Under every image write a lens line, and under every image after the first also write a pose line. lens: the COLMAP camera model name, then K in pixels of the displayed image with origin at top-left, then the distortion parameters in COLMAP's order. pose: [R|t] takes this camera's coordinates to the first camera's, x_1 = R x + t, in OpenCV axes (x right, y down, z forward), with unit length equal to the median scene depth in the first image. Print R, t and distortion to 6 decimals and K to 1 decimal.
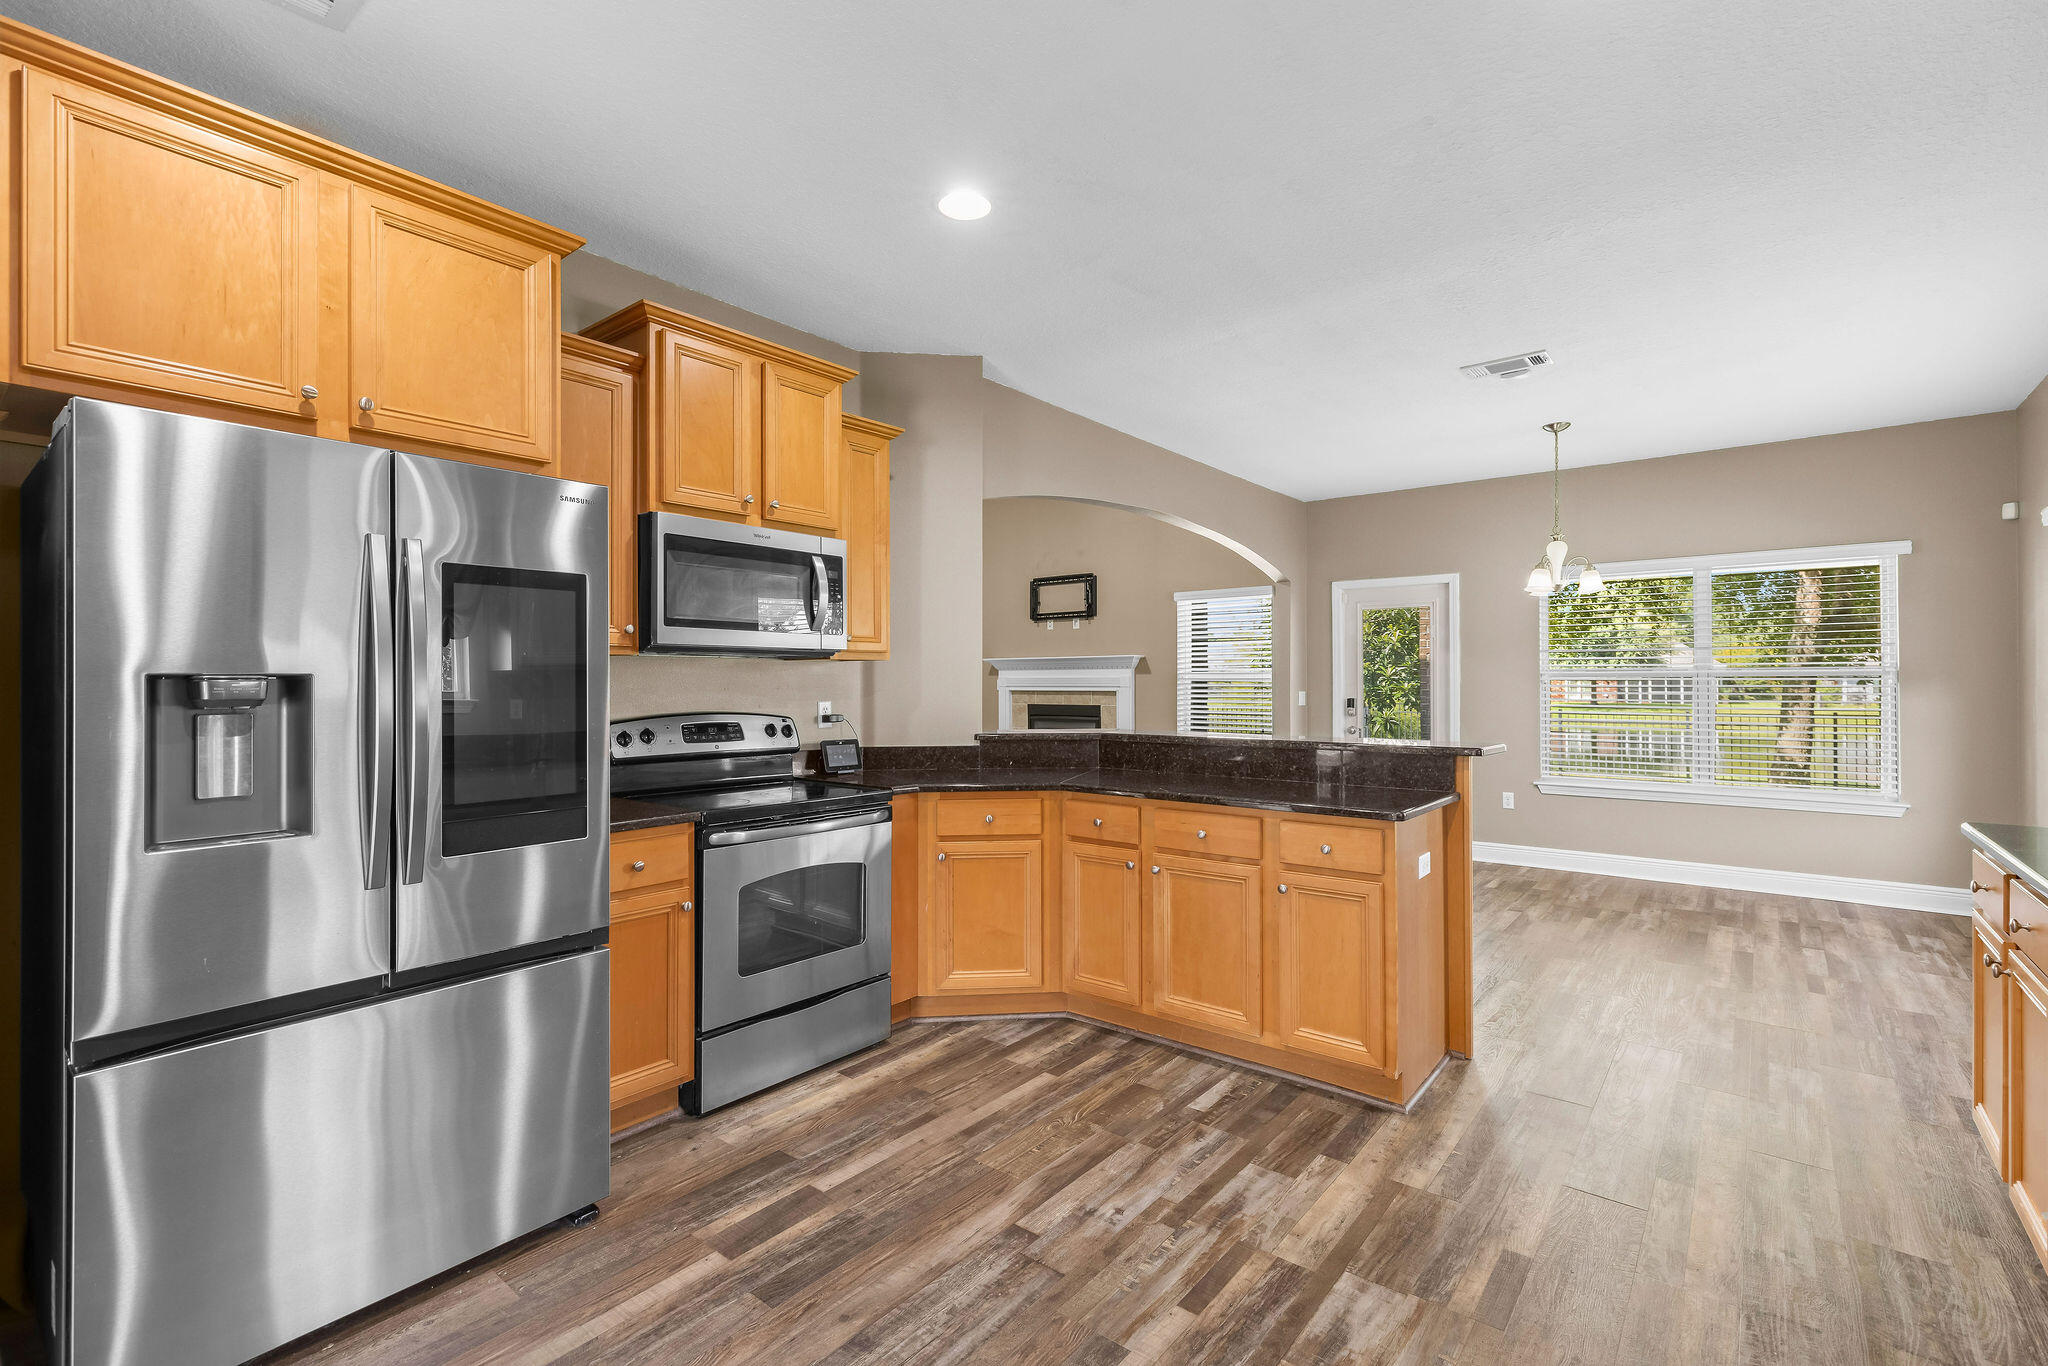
lens RADIAL K [[925.6, 0, 1016.5], [0, 925.6, 673.6], [0, 0, 1]] dist [0.005205, -0.000191]
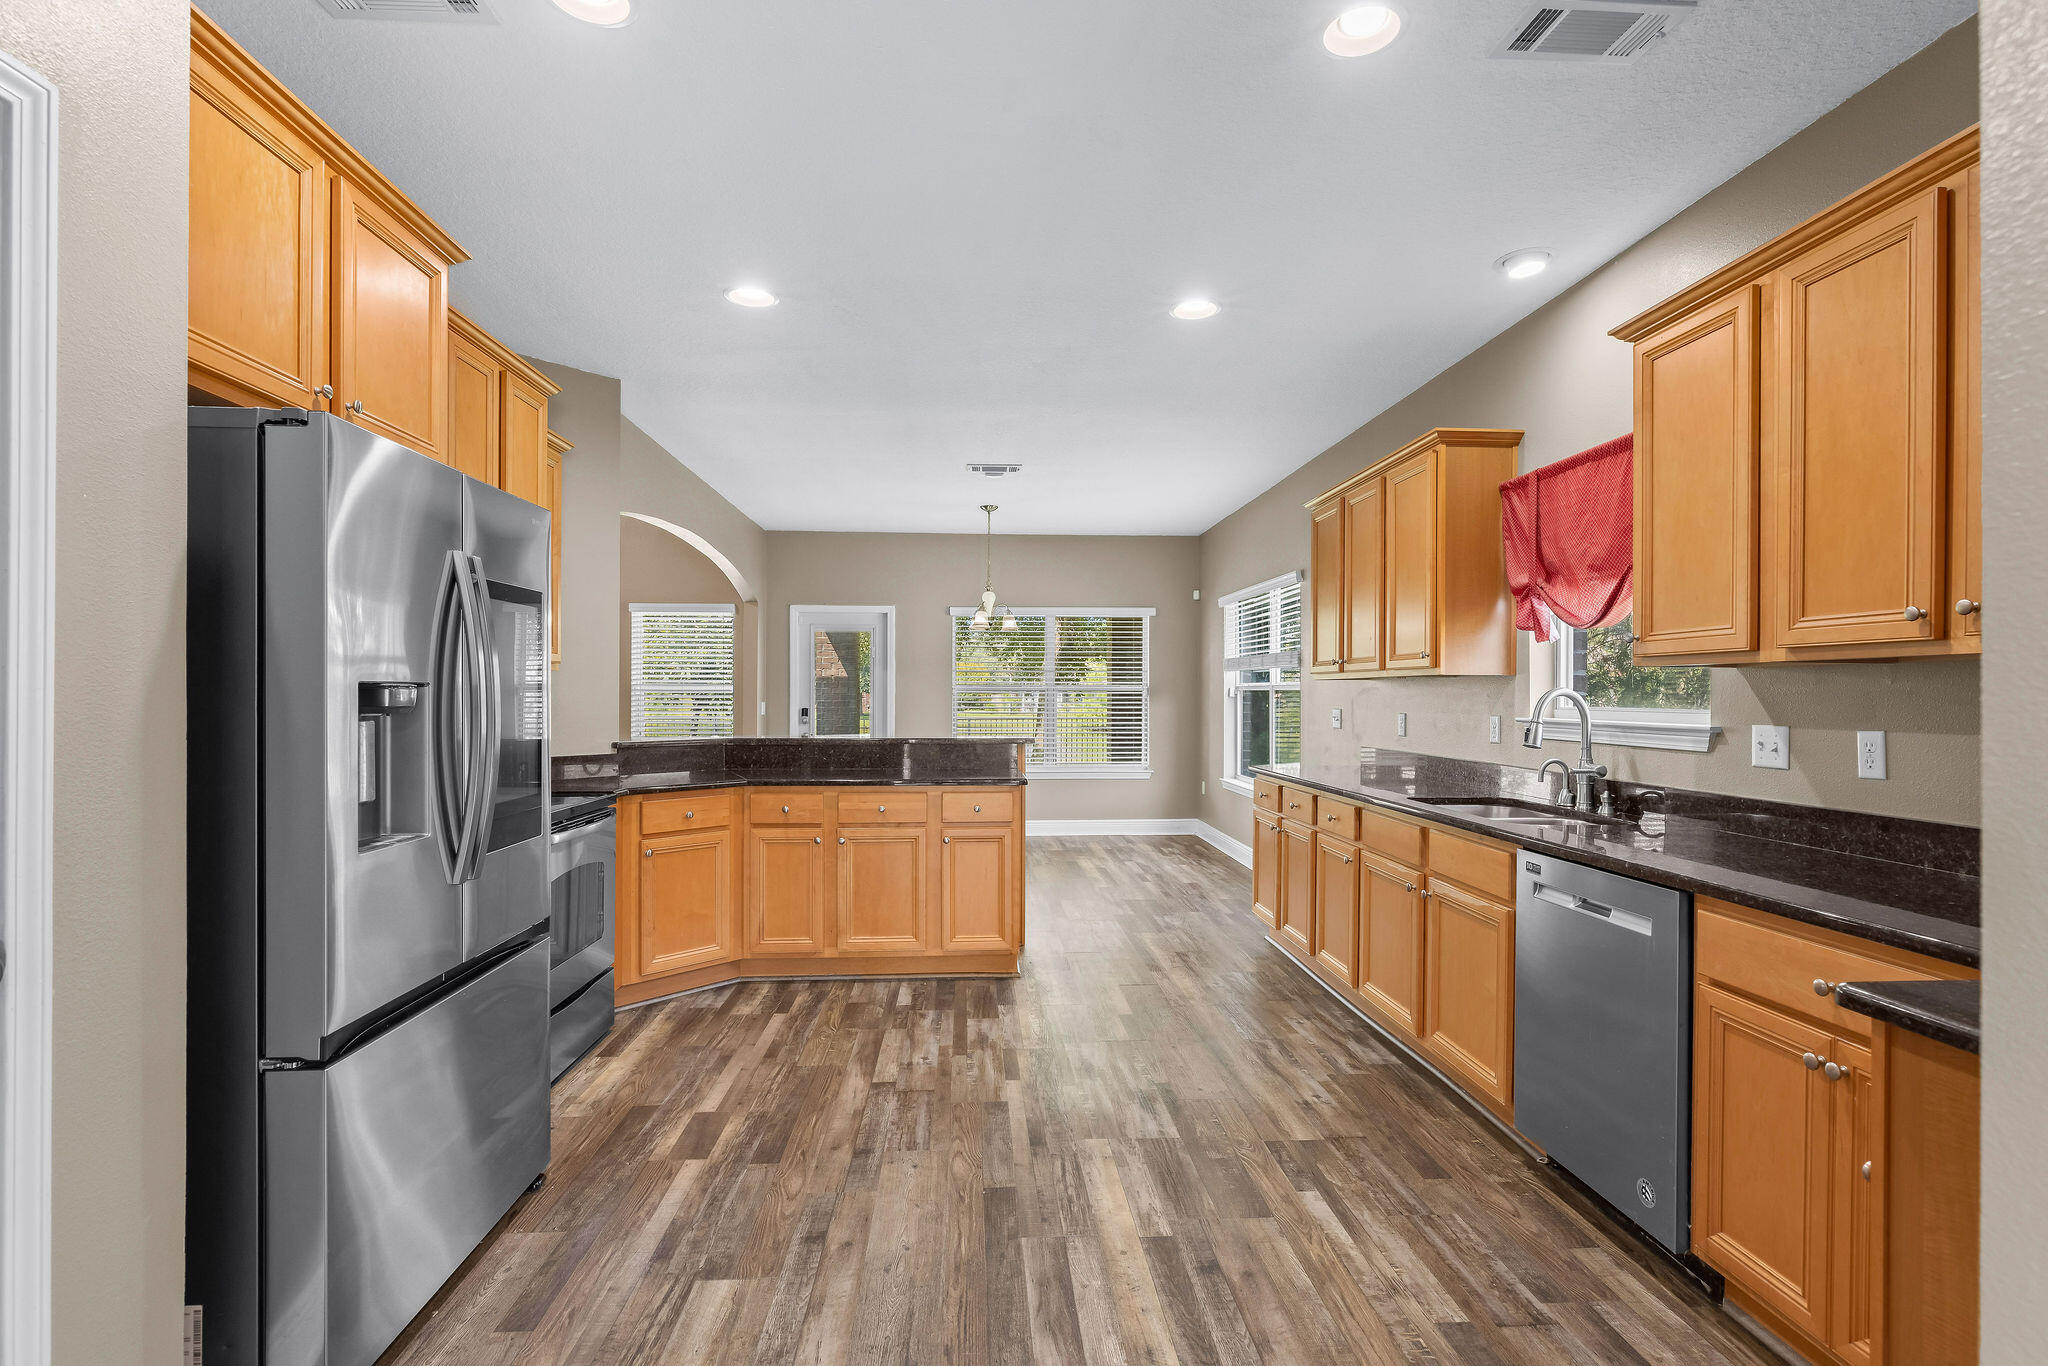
lens RADIAL K [[997.8, 0, 1029.6], [0, 997.8, 694.5], [0, 0, 1]] dist [-0.005266, 0.000055]
pose [[0.724591, 0.003361, 0.689171, -0.626690], [-0.010062, 0.999933, 0.005703, 0.000283], [-0.689106, -0.011067, 0.724576, -0.174178]]
